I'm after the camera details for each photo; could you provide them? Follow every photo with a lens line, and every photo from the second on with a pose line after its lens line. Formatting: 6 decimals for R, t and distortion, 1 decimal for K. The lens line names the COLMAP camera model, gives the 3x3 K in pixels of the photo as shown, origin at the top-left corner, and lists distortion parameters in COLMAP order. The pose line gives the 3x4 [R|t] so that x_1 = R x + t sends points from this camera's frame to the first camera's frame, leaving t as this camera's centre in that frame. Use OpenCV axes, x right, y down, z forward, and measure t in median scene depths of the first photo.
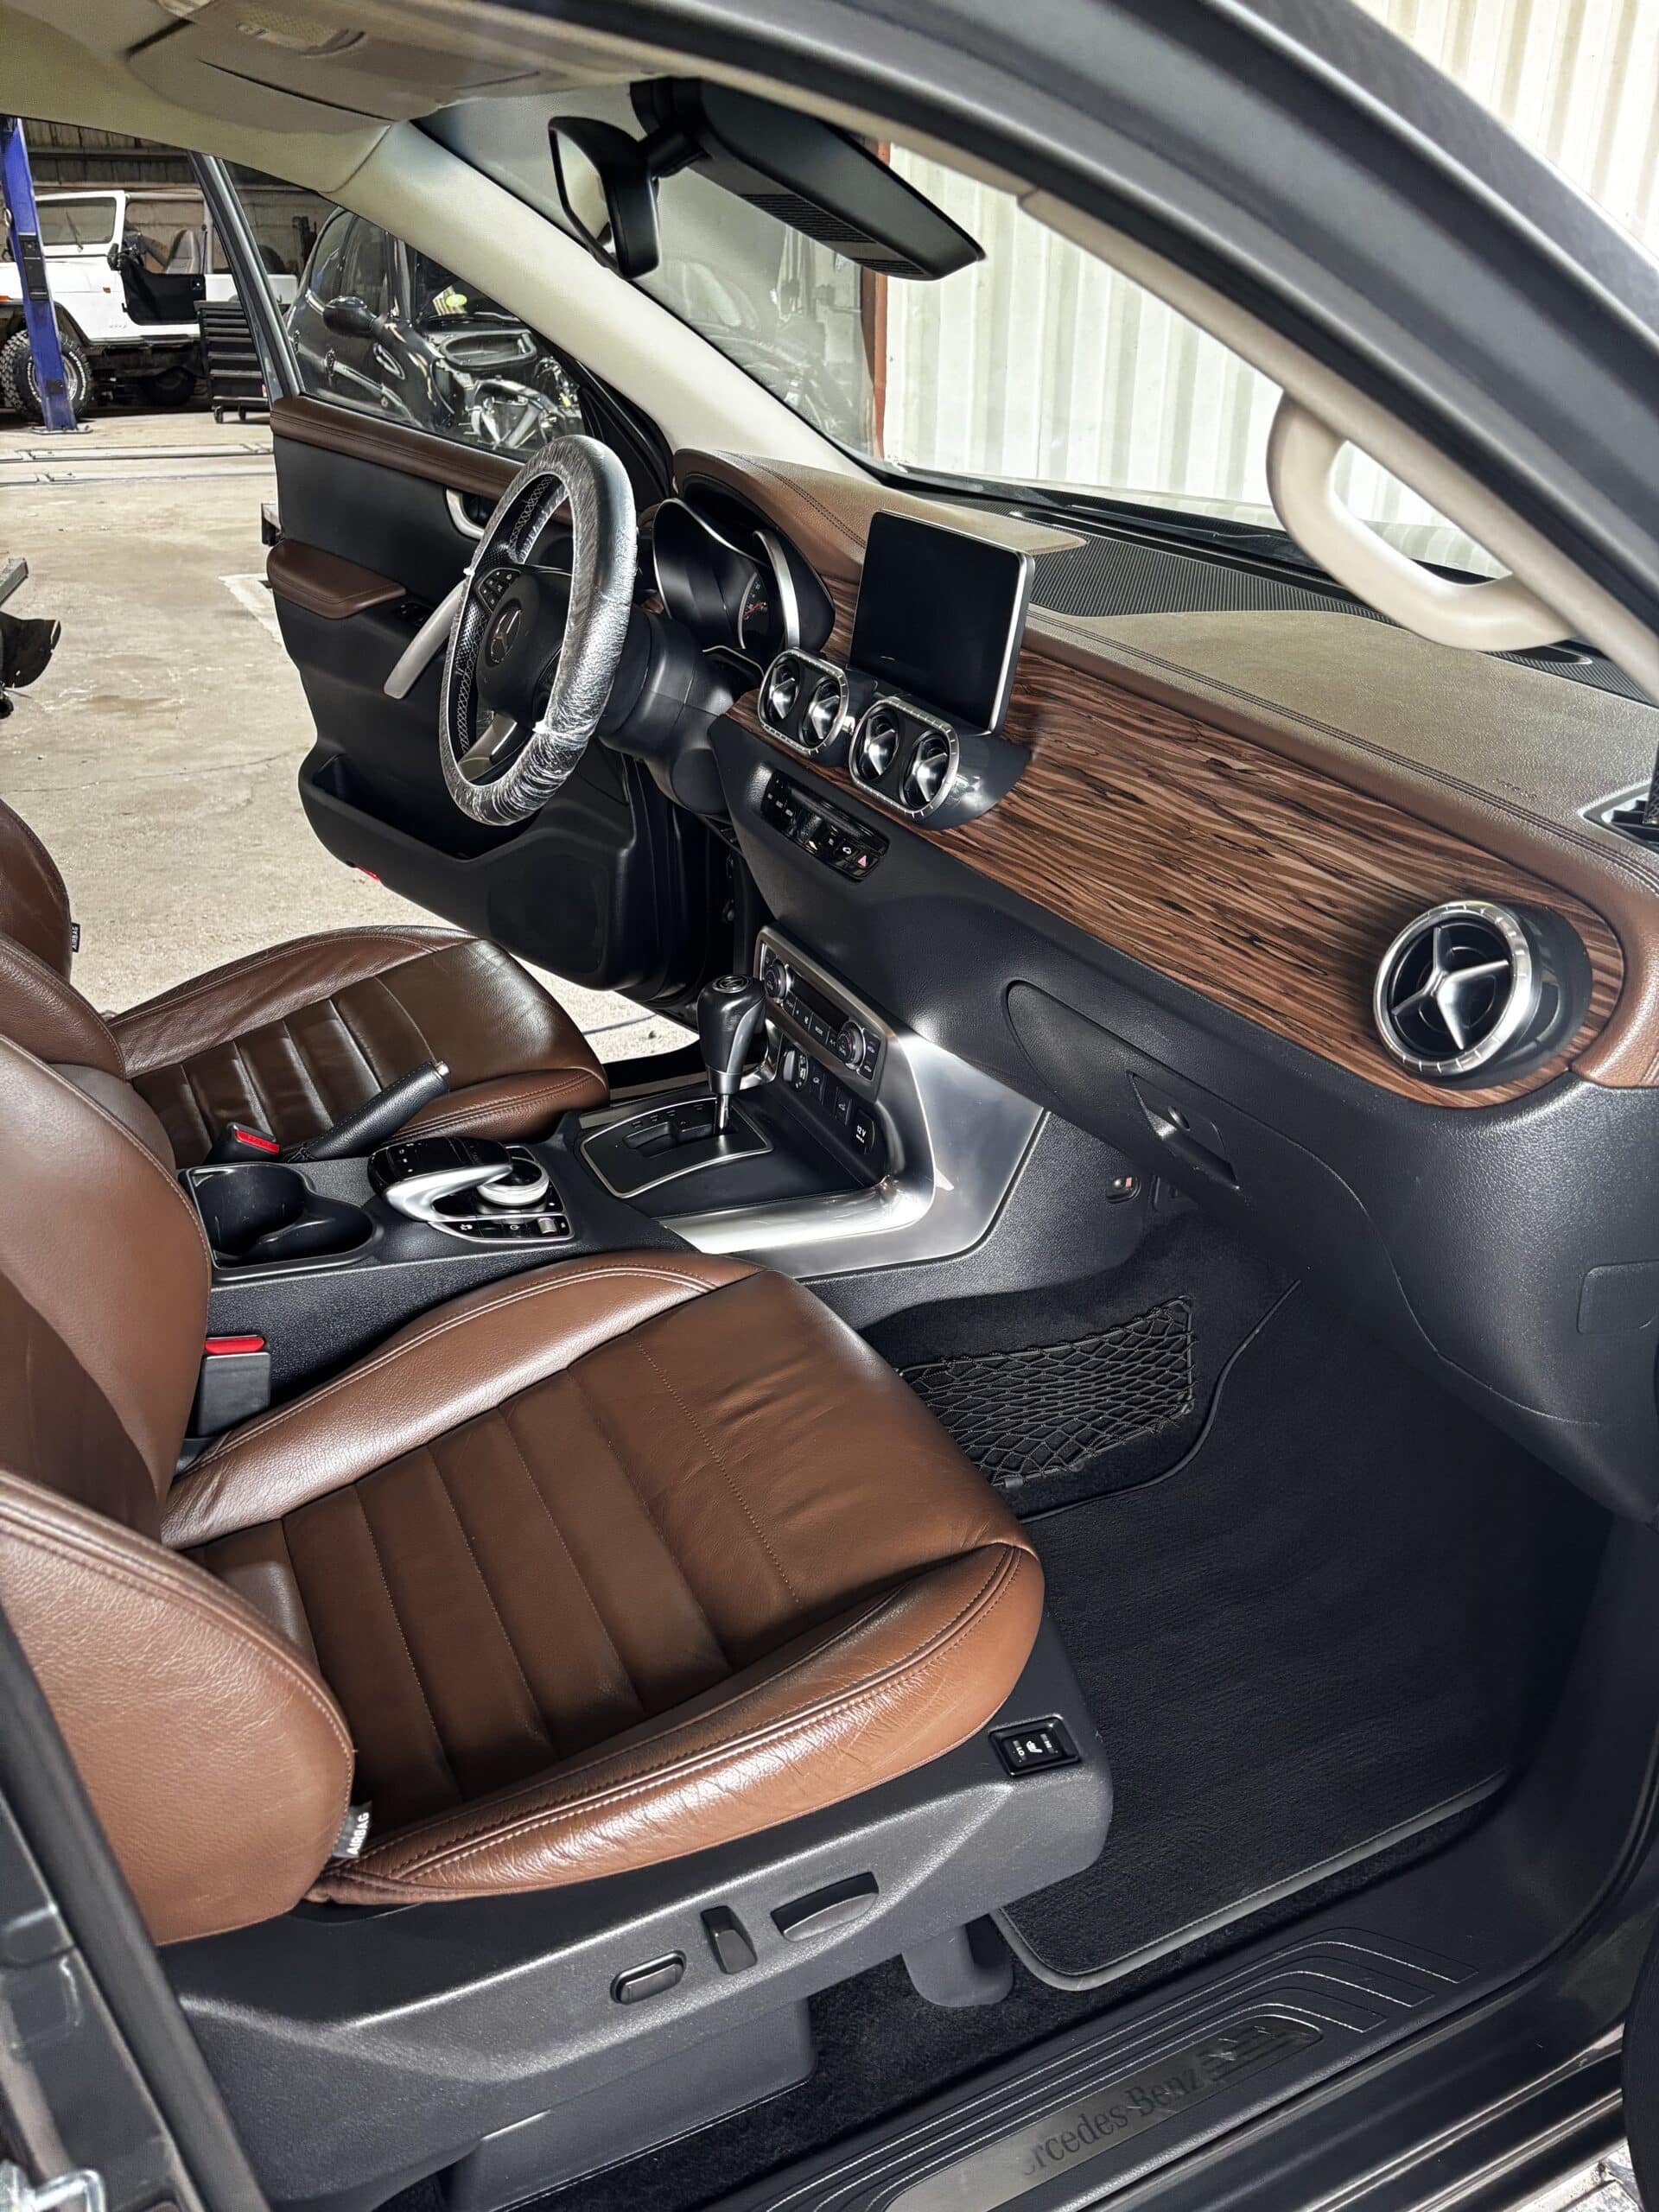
lens RADIAL K [[1634.2, 0, 823.5], [0, 1634.2, 1106.9], [0, 0, 1]] dist [0.046528, -0.057555]
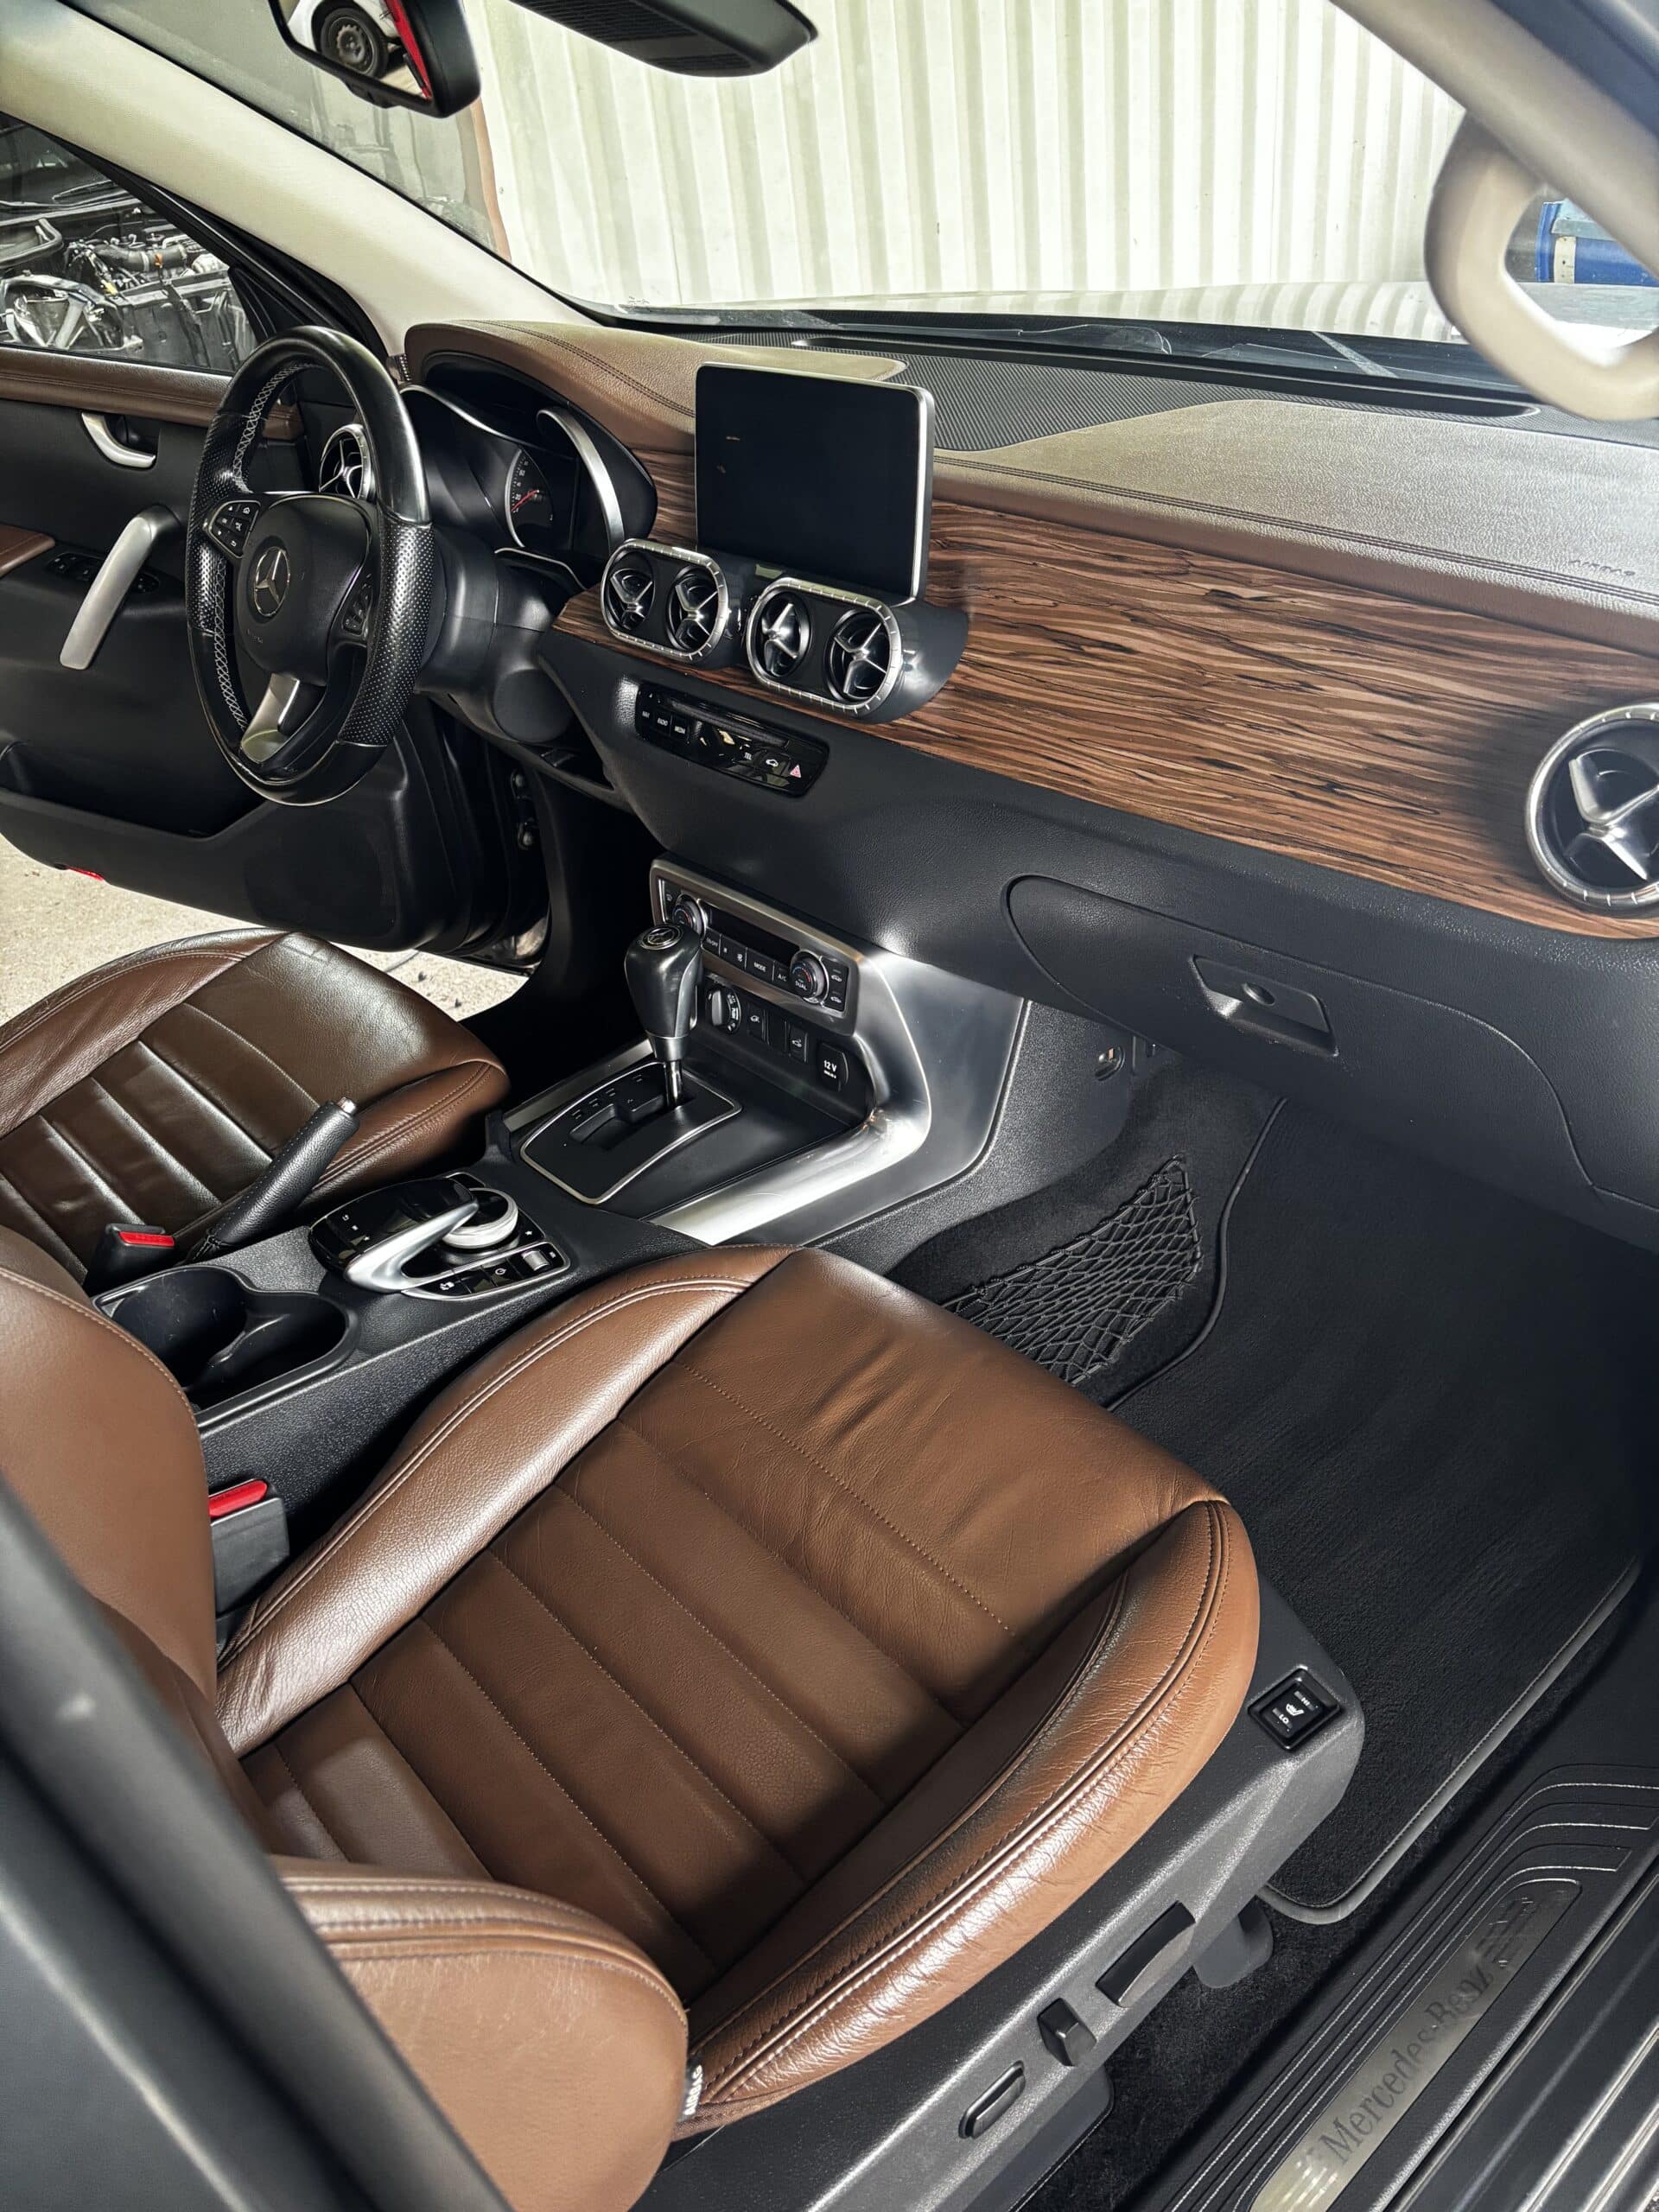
lens RADIAL K [[1648.3, 0, 835.7], [0, 1648.3, 1093.2], [0, 0, 1]] dist [0.008645, 0.009686]
pose [[0.960020, -0.227007, 0.163795, -0.145484], [0.212798, 0.971980, 0.099855, -0.069765], [-0.181874, -0.061008, 0.981428, 0.125306]]
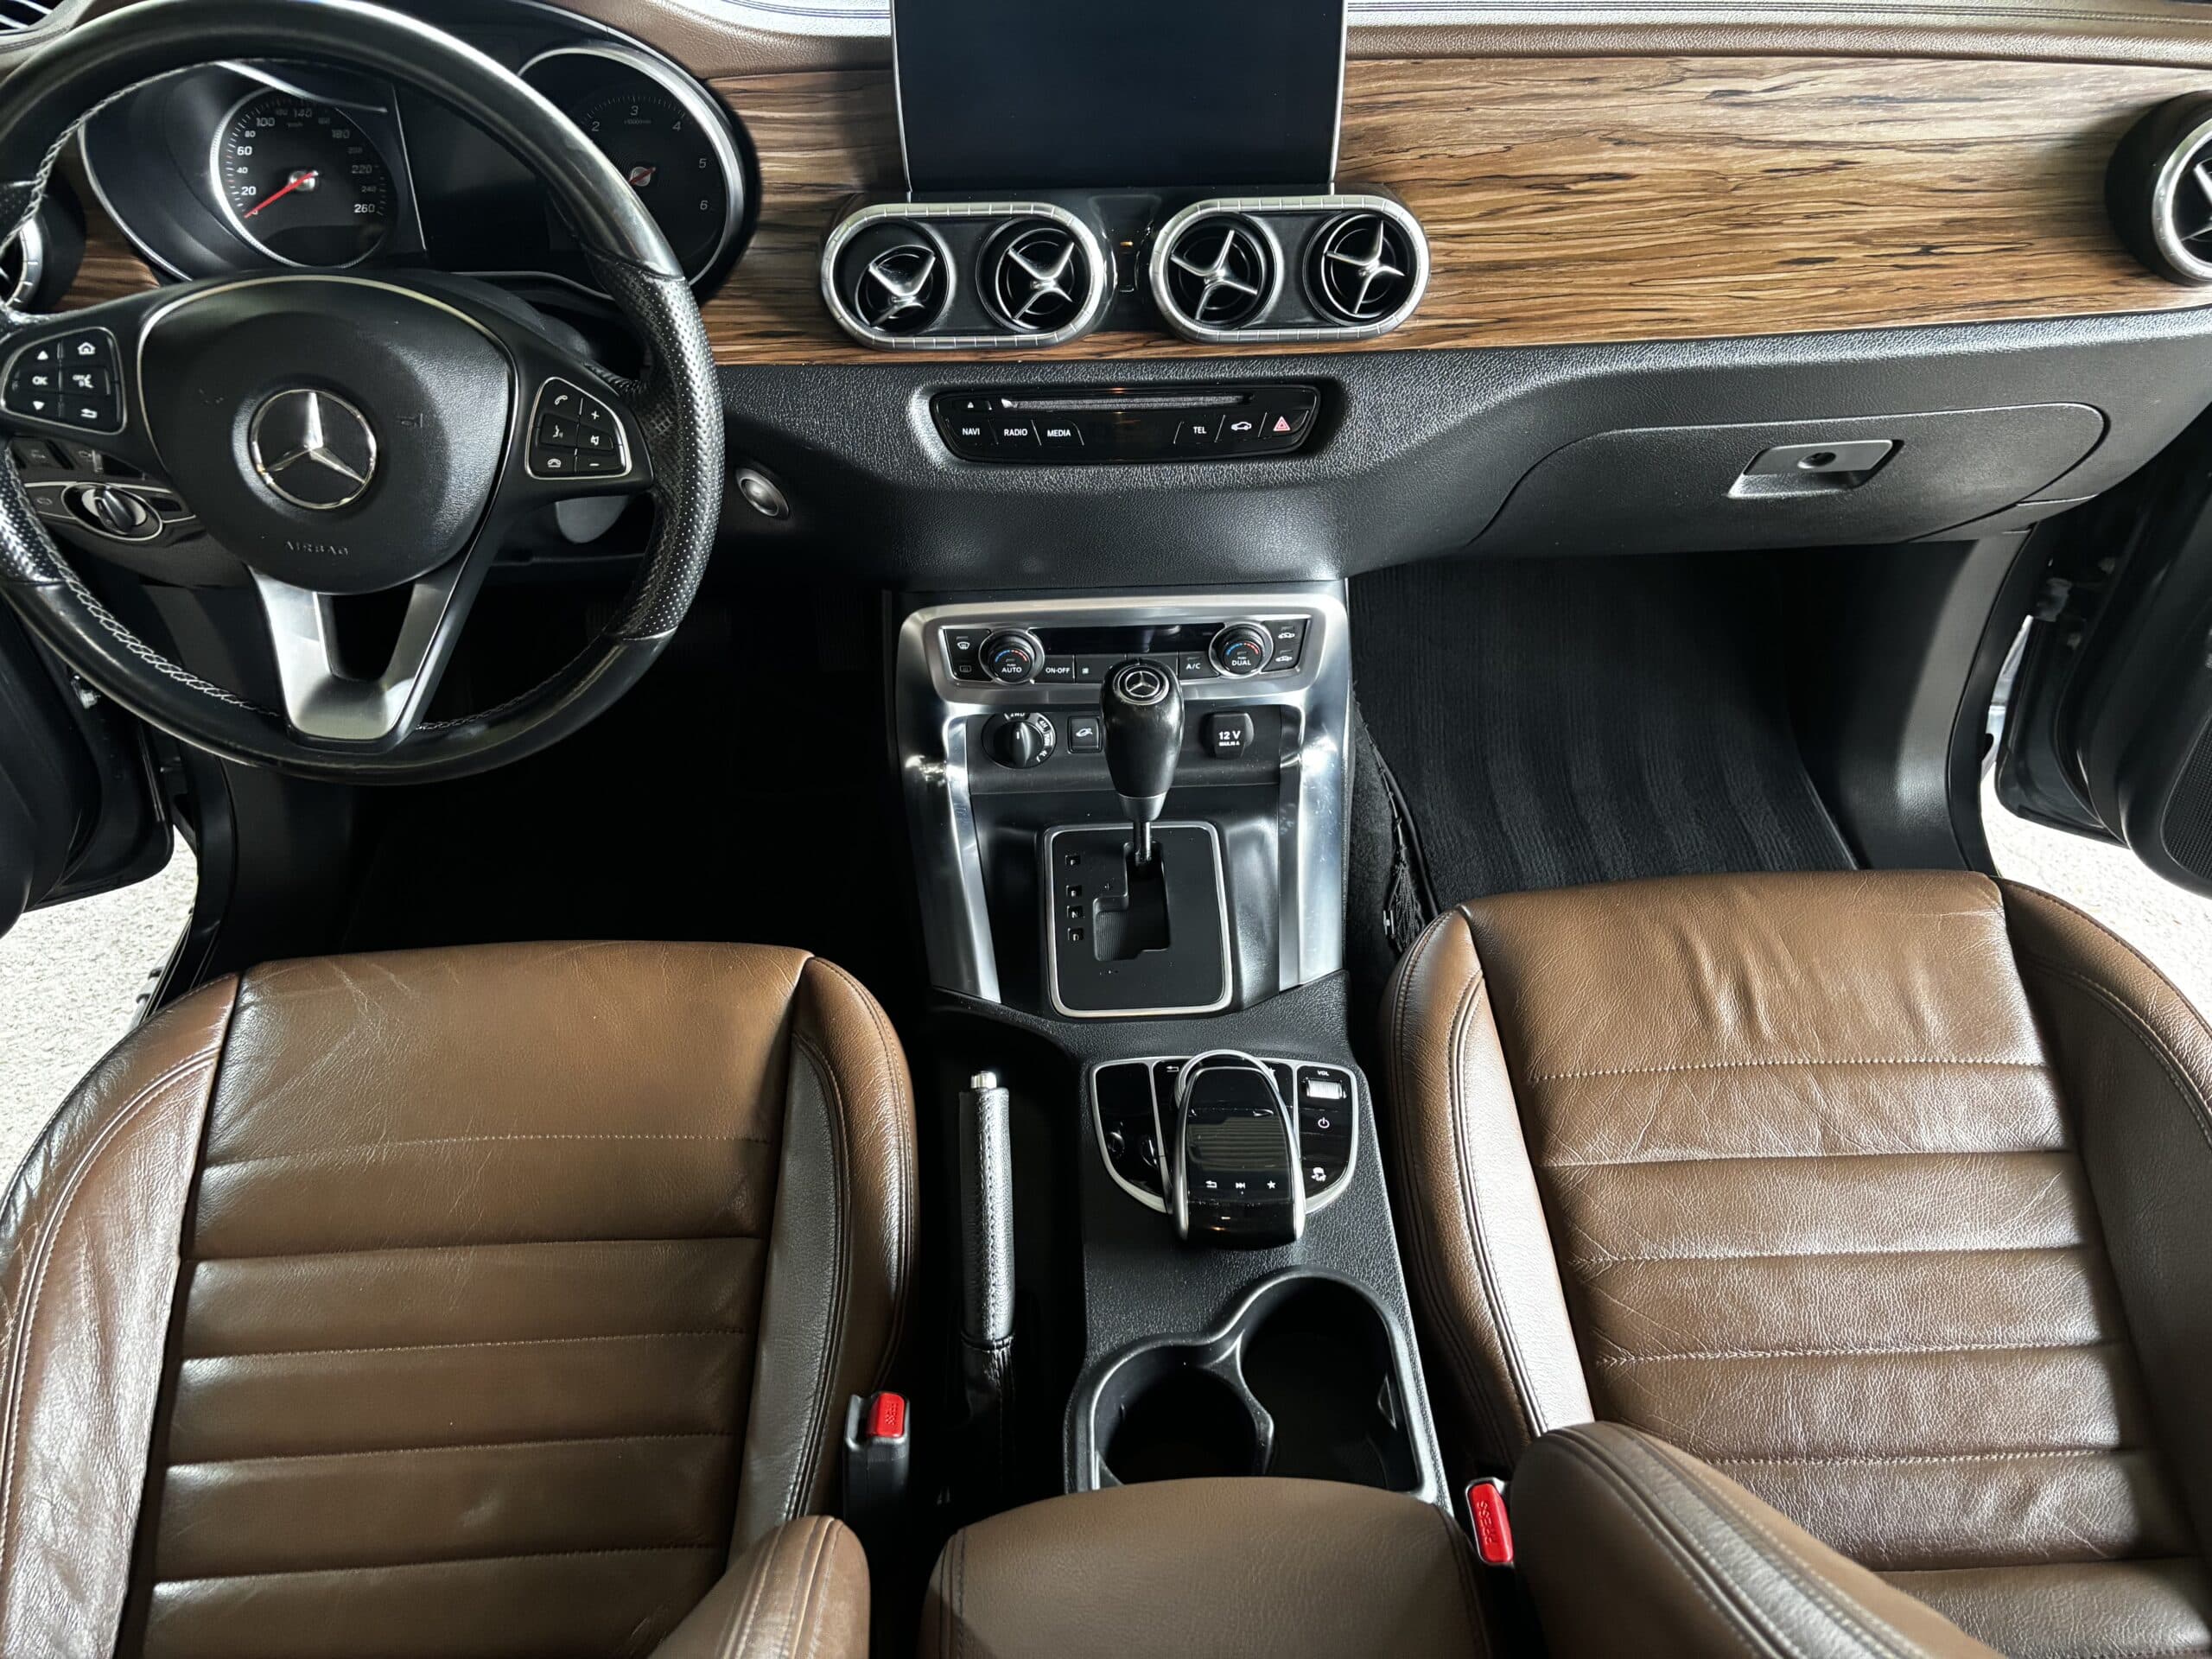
lens RADIAL K [[1634.2, 0, 1105.3], [0, 1634.2, 832.8], [0, 0, 1]] dist [0.046528, -0.057555]
pose [[0.397731, -0.663612, 0.633584, -0.621189], [0.436868, 0.744223, 0.505251, -0.439598], [-0.806818, 0.075838, 0.585912, 0.675761]]
